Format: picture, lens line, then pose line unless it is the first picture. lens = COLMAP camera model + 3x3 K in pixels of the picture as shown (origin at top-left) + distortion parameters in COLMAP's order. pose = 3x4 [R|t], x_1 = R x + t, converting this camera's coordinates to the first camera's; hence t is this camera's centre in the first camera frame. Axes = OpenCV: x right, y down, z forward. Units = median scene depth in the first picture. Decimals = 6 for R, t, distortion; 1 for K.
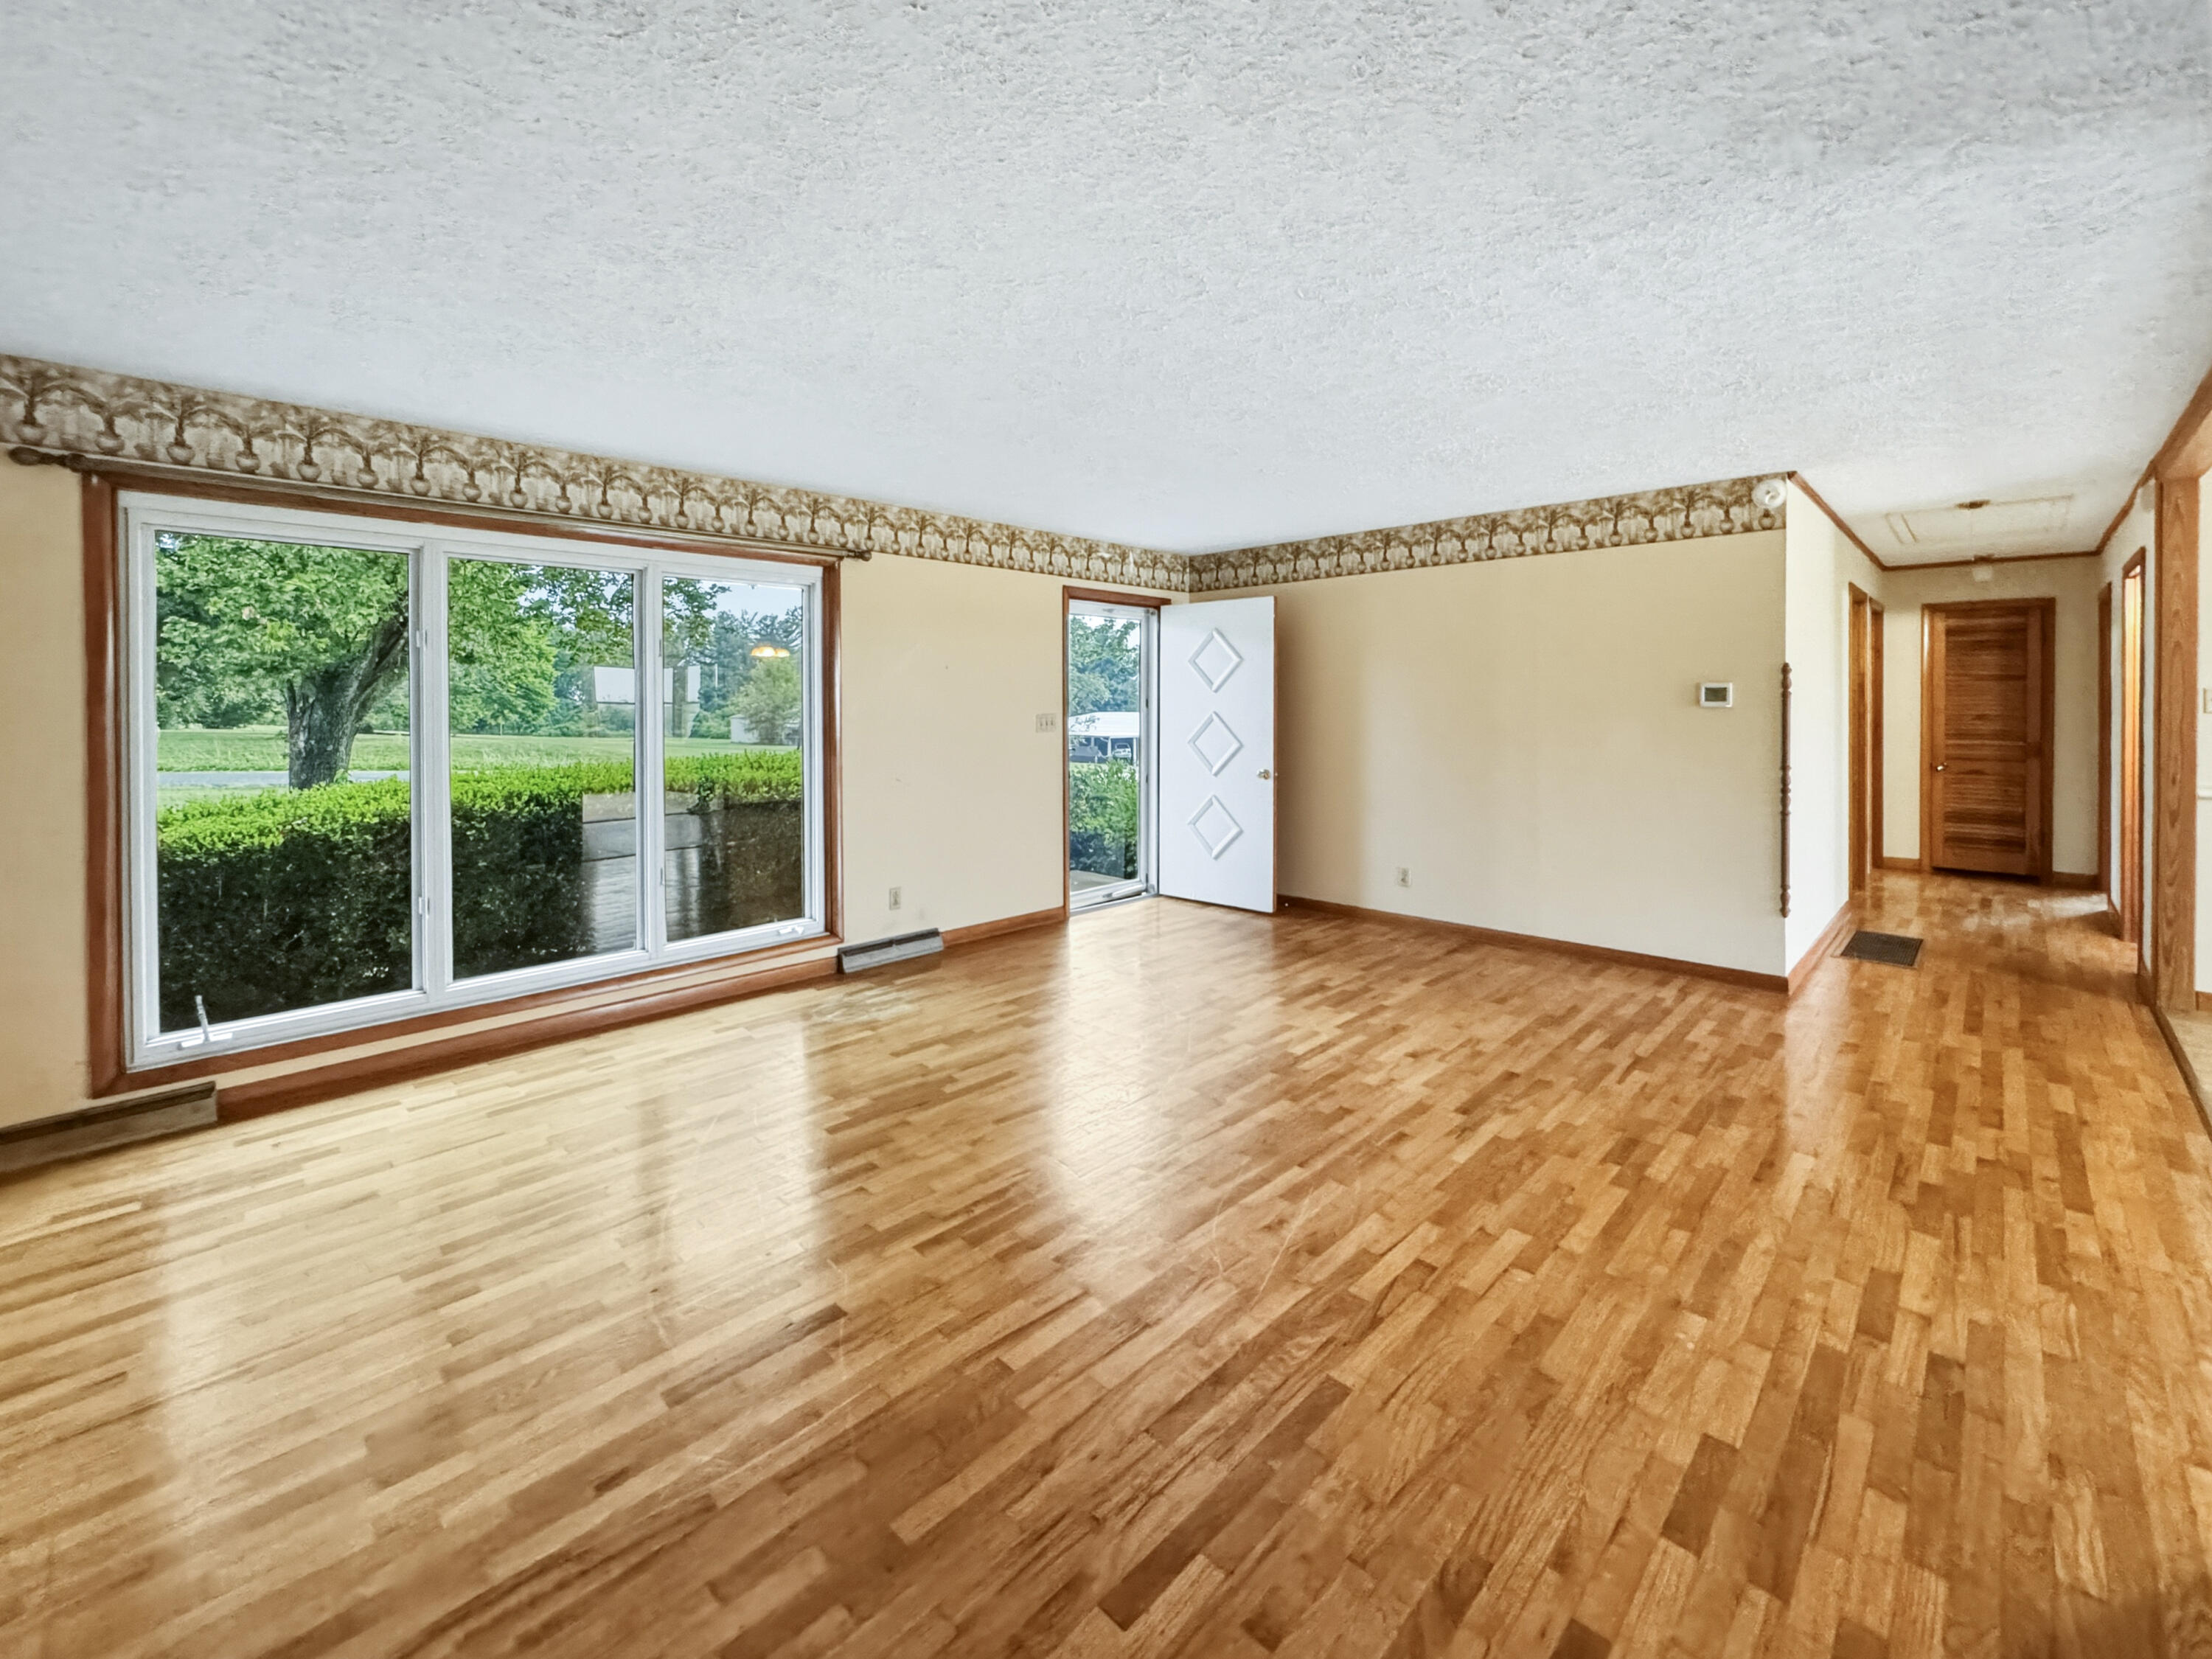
lens RADIAL K [[928.7, 0, 1103.1], [0, 928.7, 708.3], [0, 0, 1]] dist [-0.001523, 0.000135]
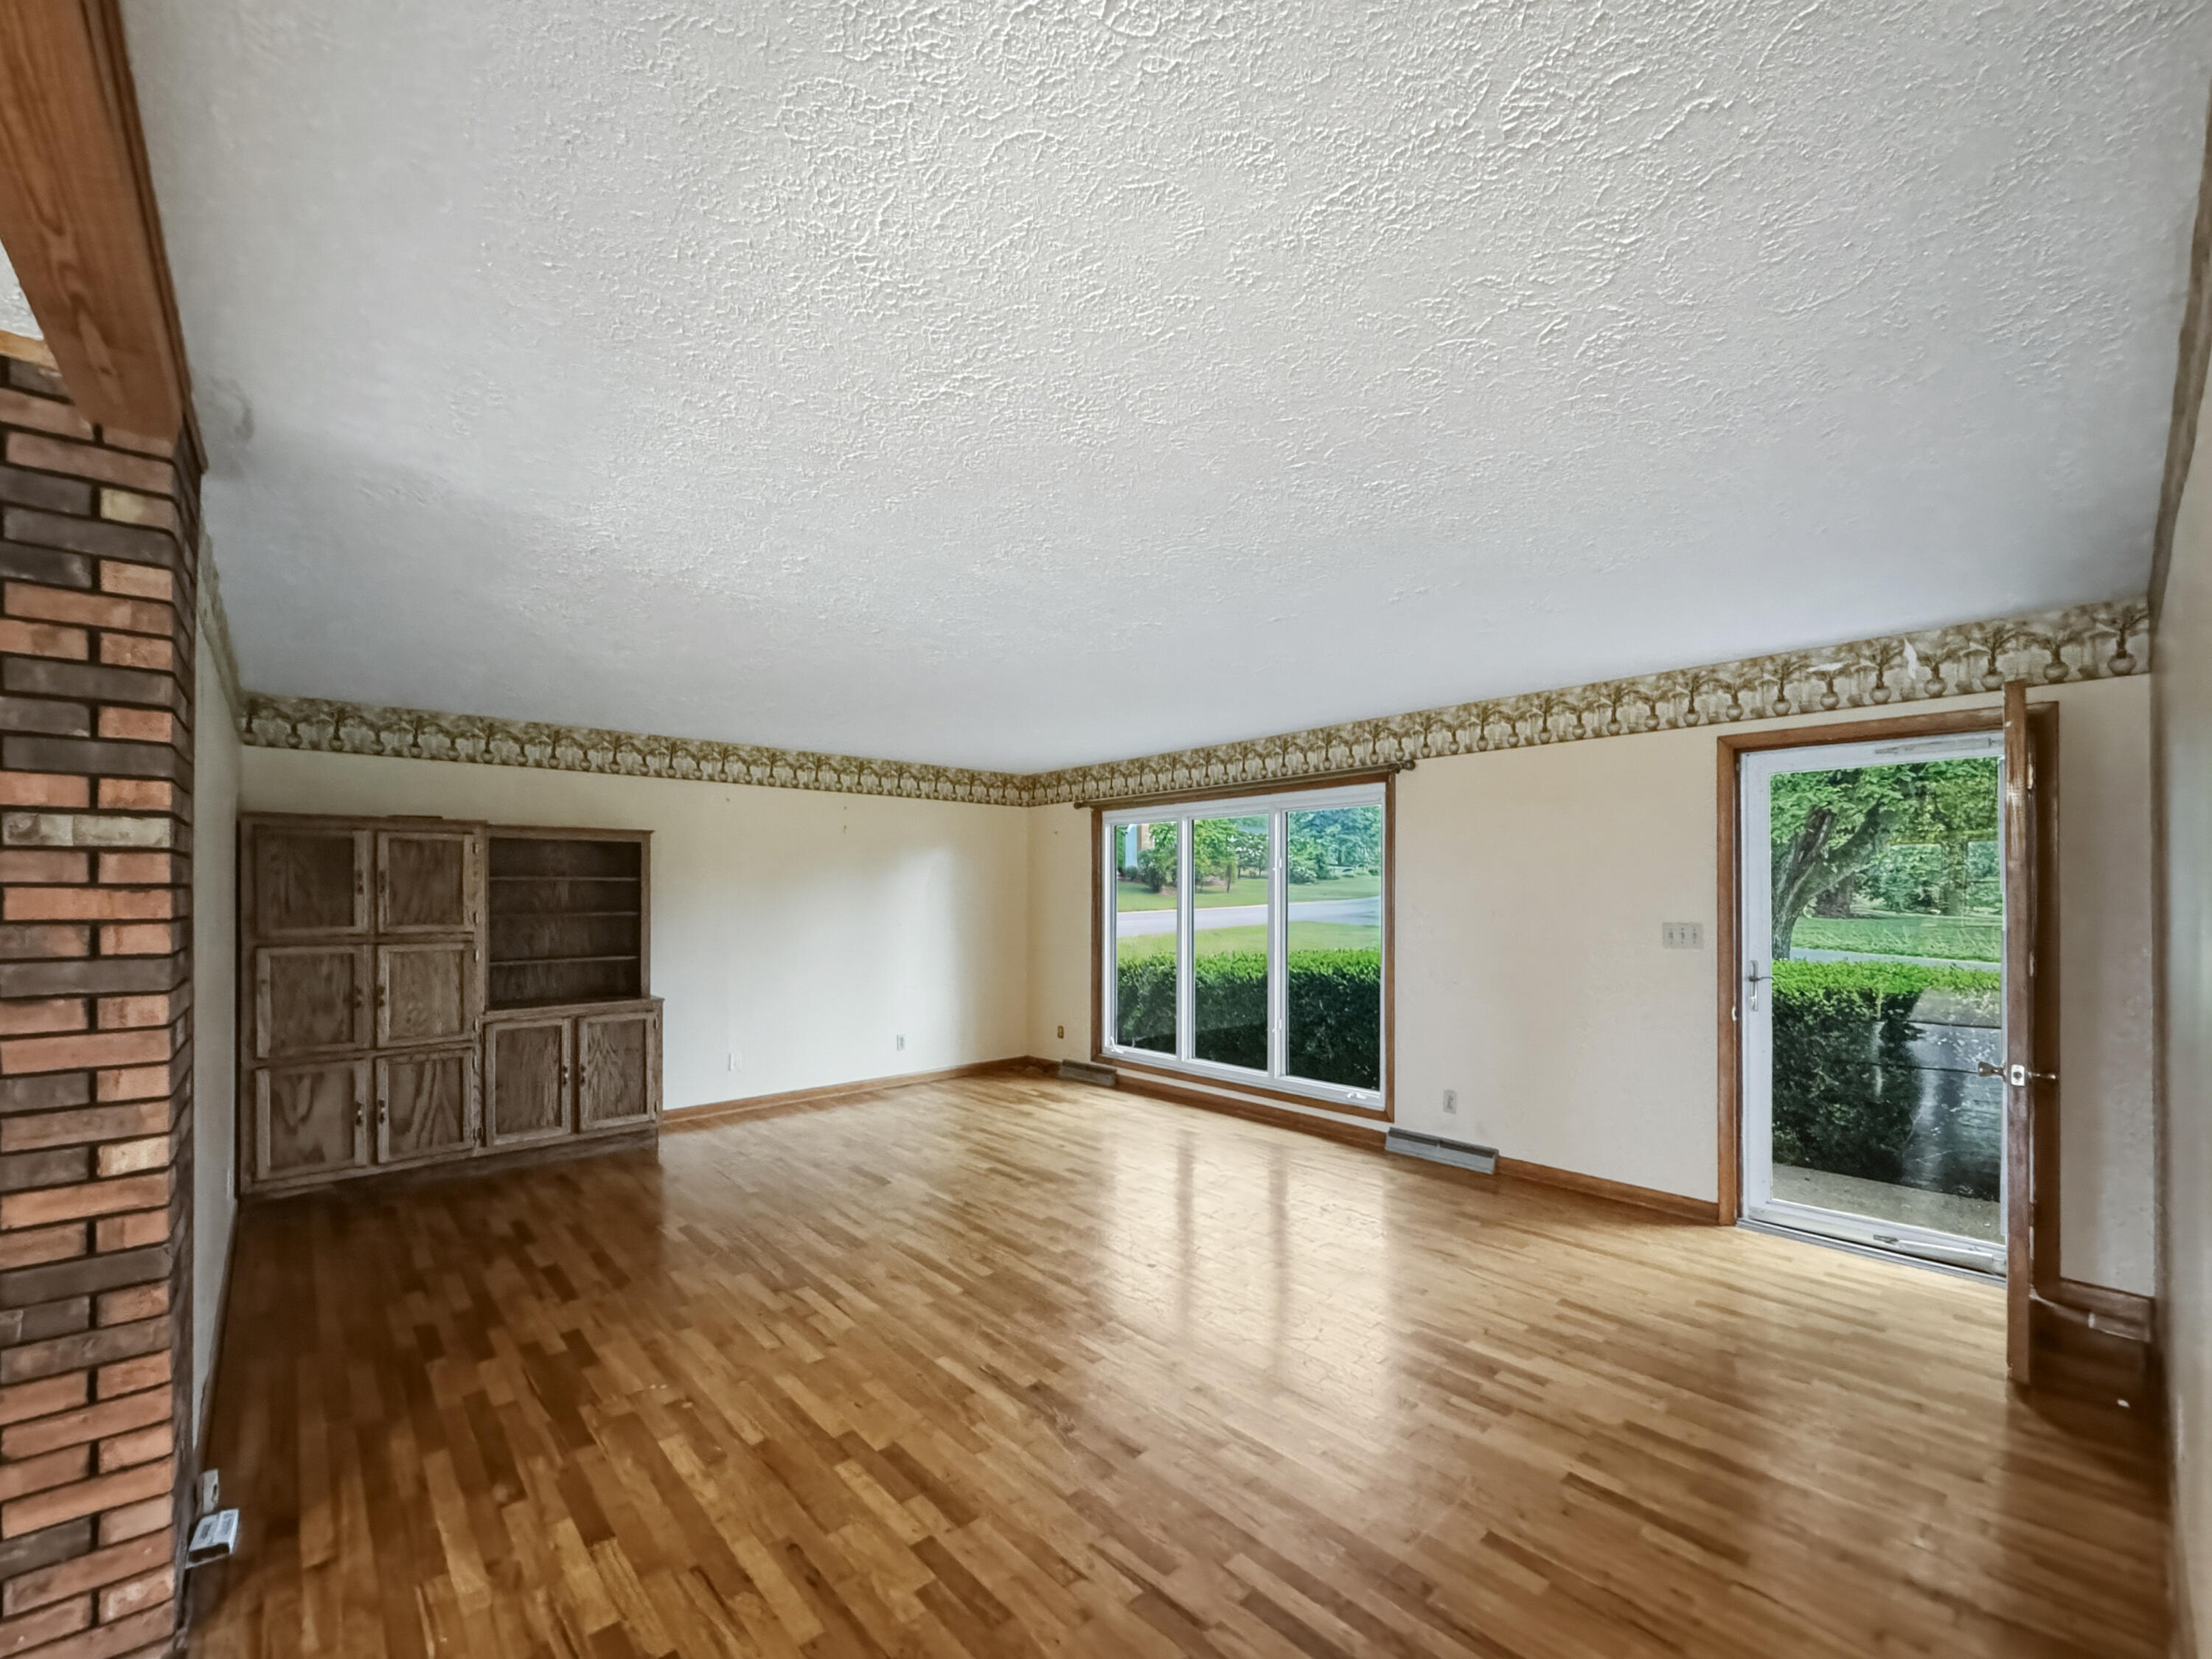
lens RADIAL K [[900.4, 0, 1098.9], [0, 900.4, 853.8], [0, 0, 1]] dist [-0.000004, 0.000109]
pose [[-0.063254, -0.040044, -0.997194, 0.906938], [-0.005603, 0.999193, -0.039769, -0.021930], [0.997982, 0.003071, -0.063427, 0.810014]]
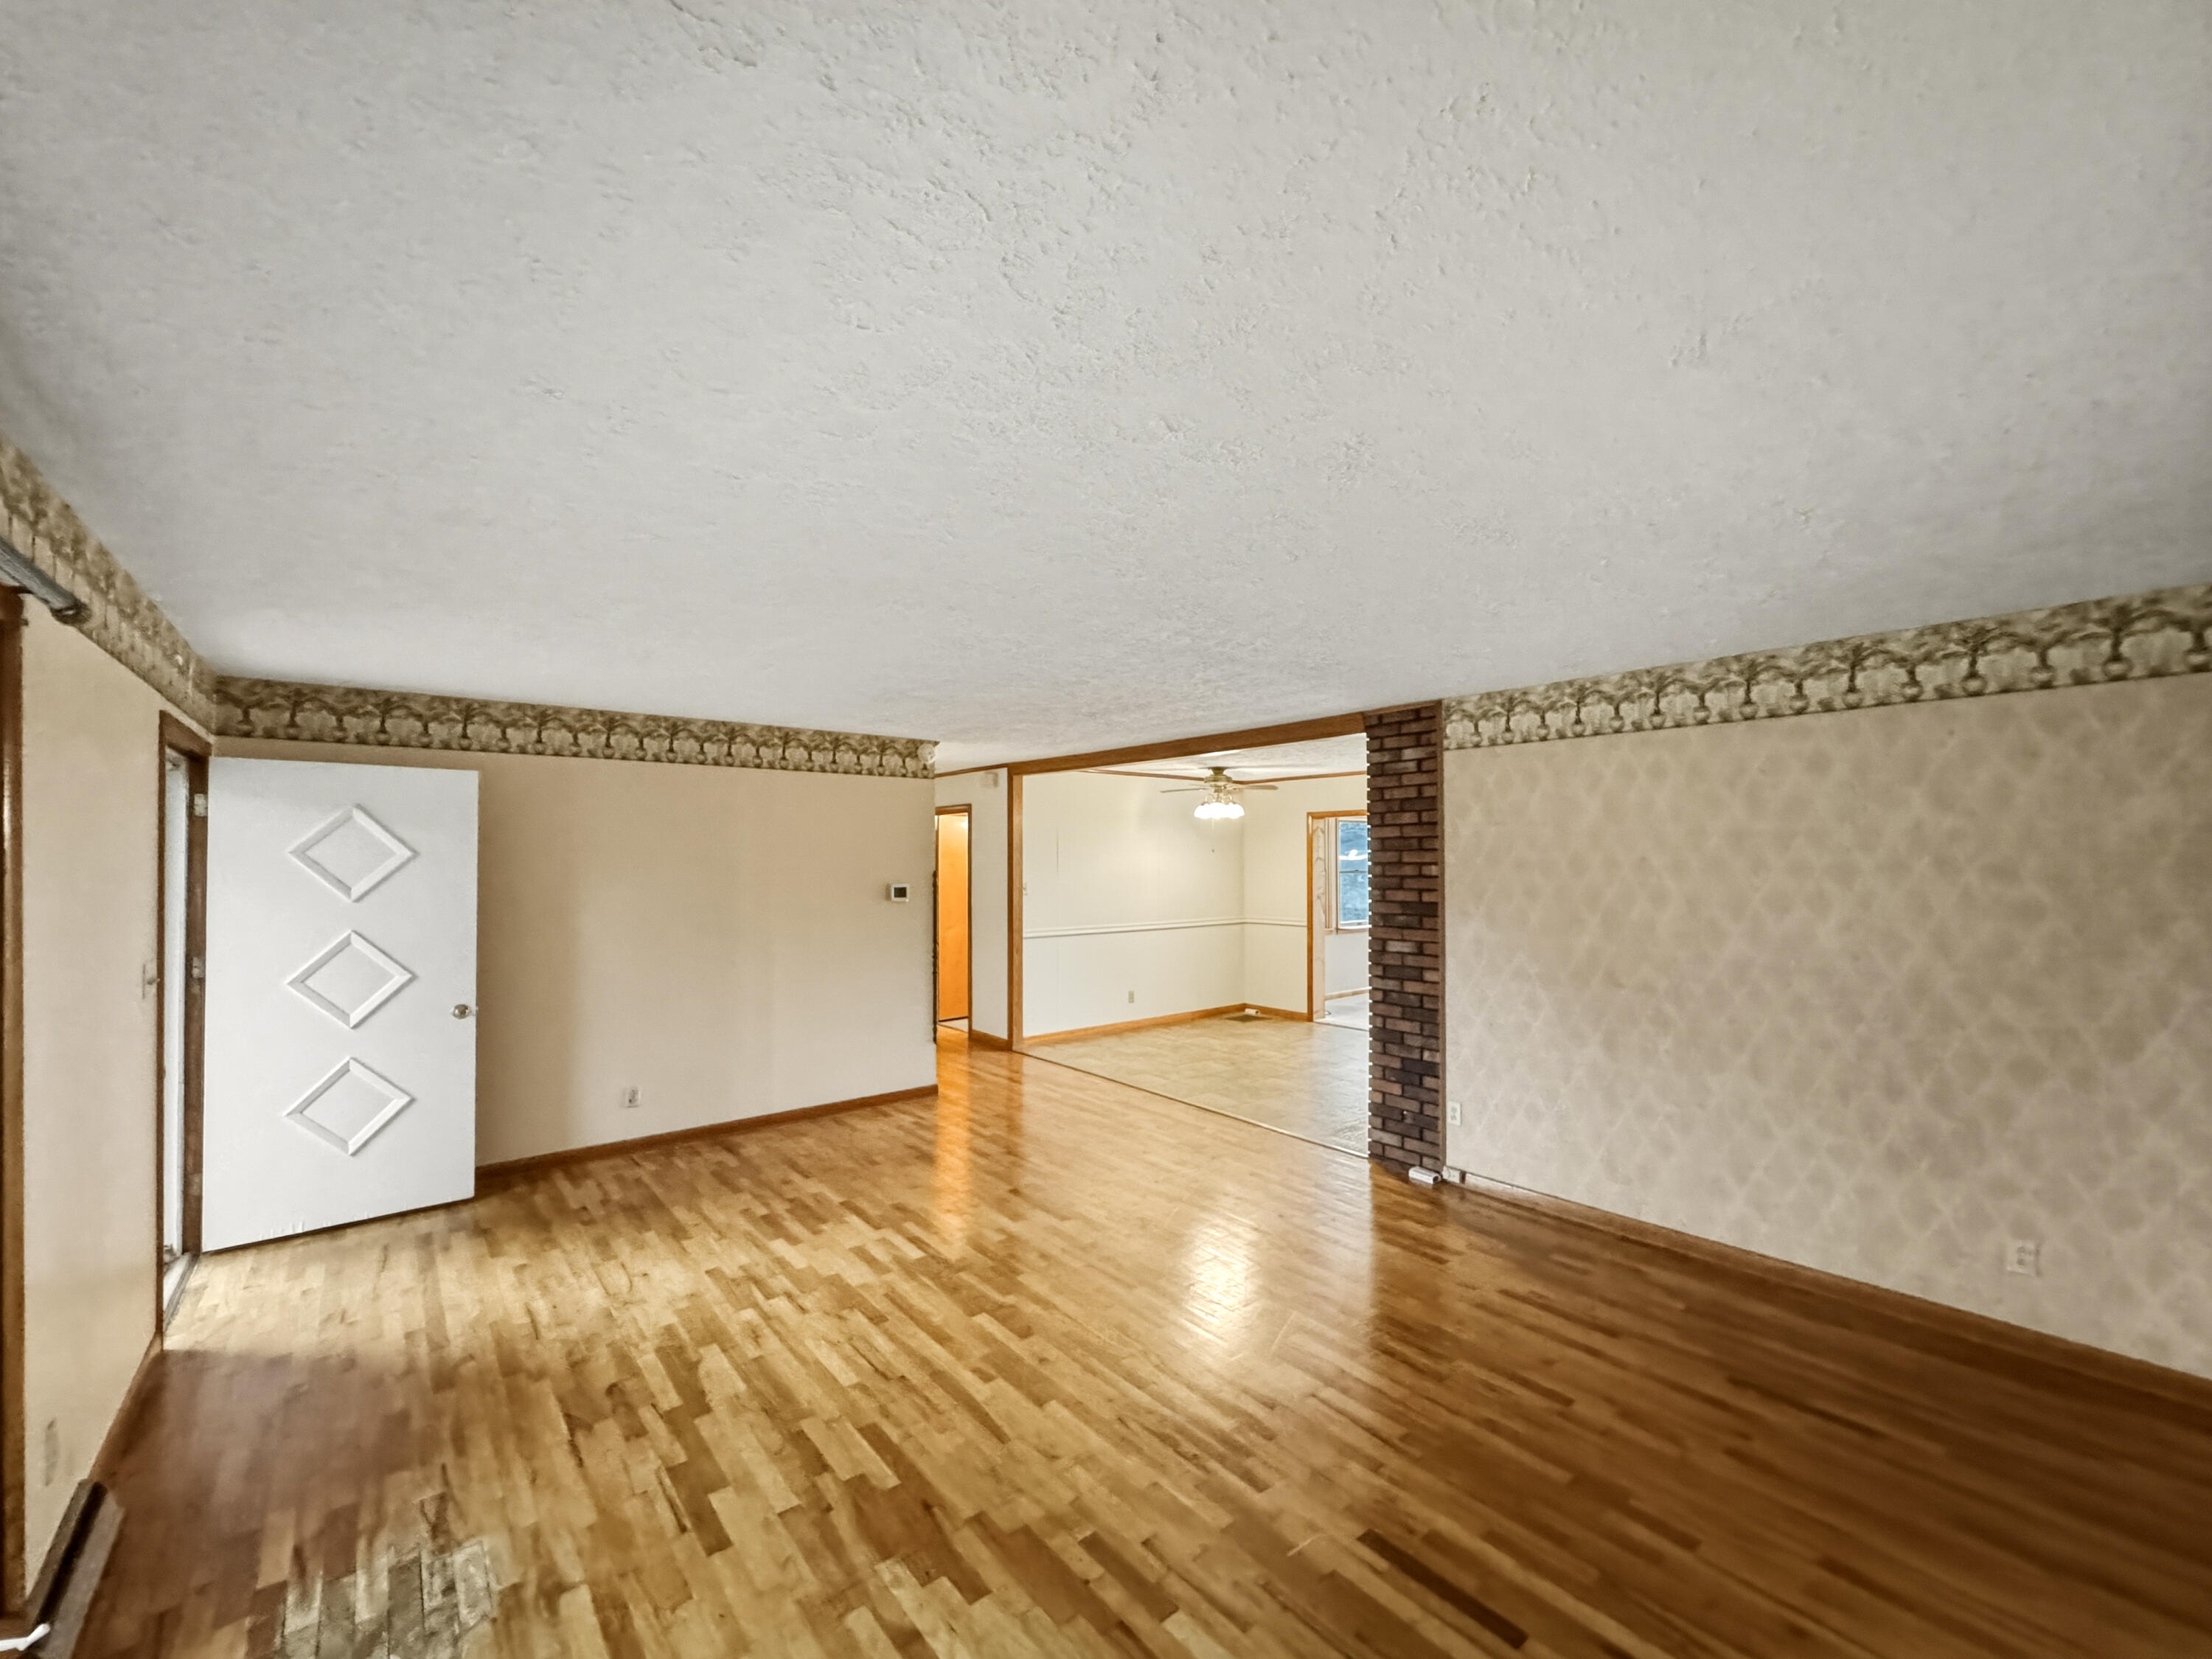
lens RADIAL K [[900.4, 0, 1098.9], [0, 900.4, 853.8], [0, 0, 1]] dist [-0.000004, 0.000109]
pose [[0.116926, 0.007652, 0.993111, -0.670192], [0.007164, 0.999938, -0.008548, -0.062068], [-0.993115, 0.008114, 0.116864, 0.584242]]
